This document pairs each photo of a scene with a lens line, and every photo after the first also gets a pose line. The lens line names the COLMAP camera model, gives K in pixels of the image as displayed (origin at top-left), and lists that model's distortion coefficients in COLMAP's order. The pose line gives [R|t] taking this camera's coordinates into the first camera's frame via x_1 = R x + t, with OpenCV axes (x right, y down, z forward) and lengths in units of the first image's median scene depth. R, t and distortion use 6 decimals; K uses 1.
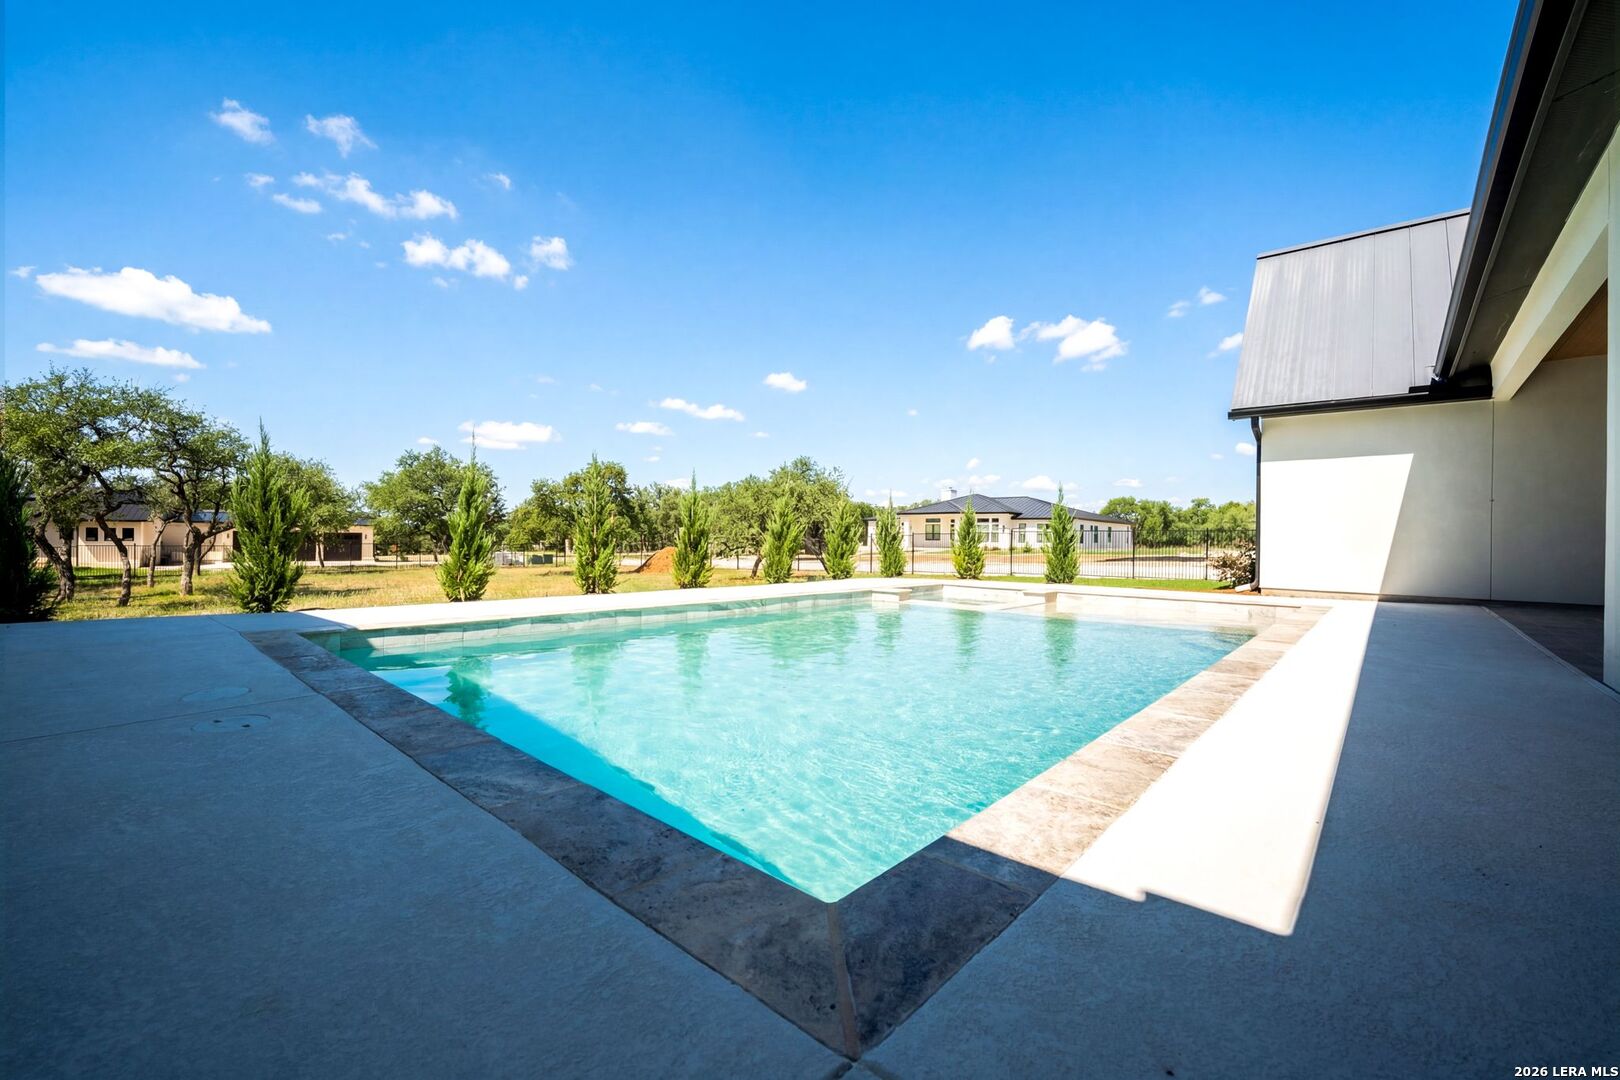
lens RADIAL K [[651.3, 0, 812.2], [0, 651.3, 539.3], [0, 0, 1]] dist [-0.000474, 0.000138]
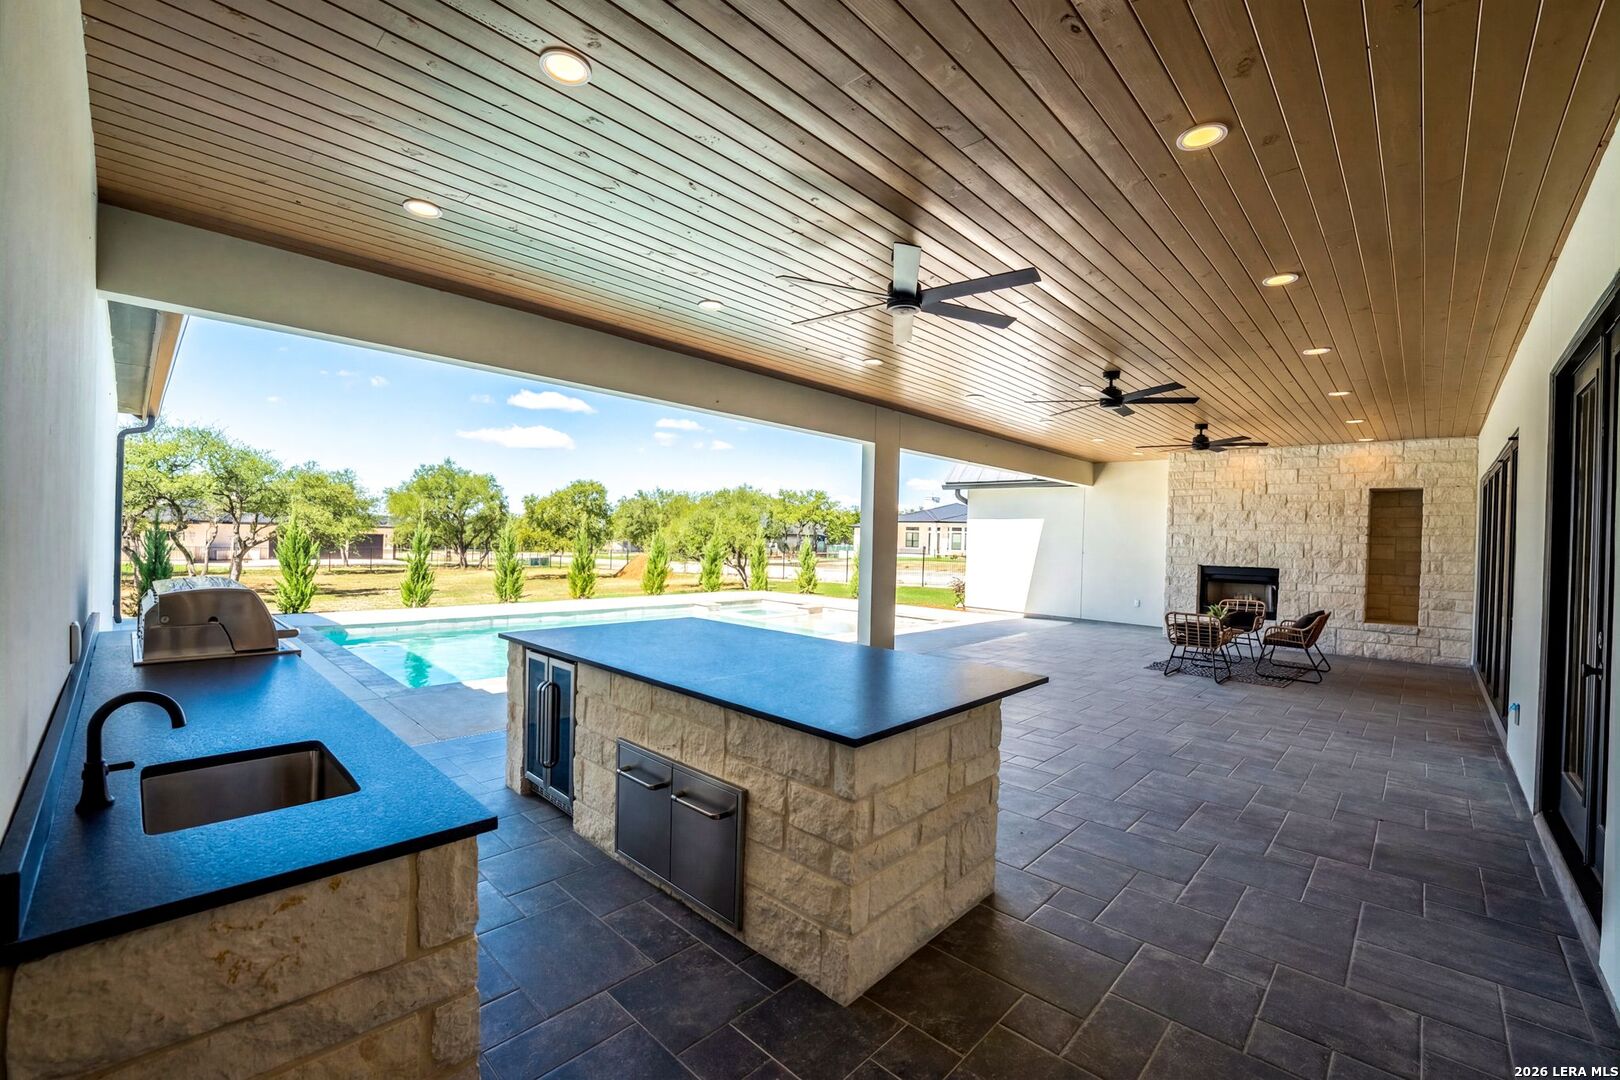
lens RADIAL K [[651.3, 0, 807.8], [0, 651.3, 542.6], [0, 0, 1]] dist [-0.000474, 0.000138]
pose [[0.999266, 0.015335, -0.035090, 0.085112], [-0.015131, 0.999867, 0.006084, -0.015523], [0.035179, -0.005548, 0.999366, -0.099957]]
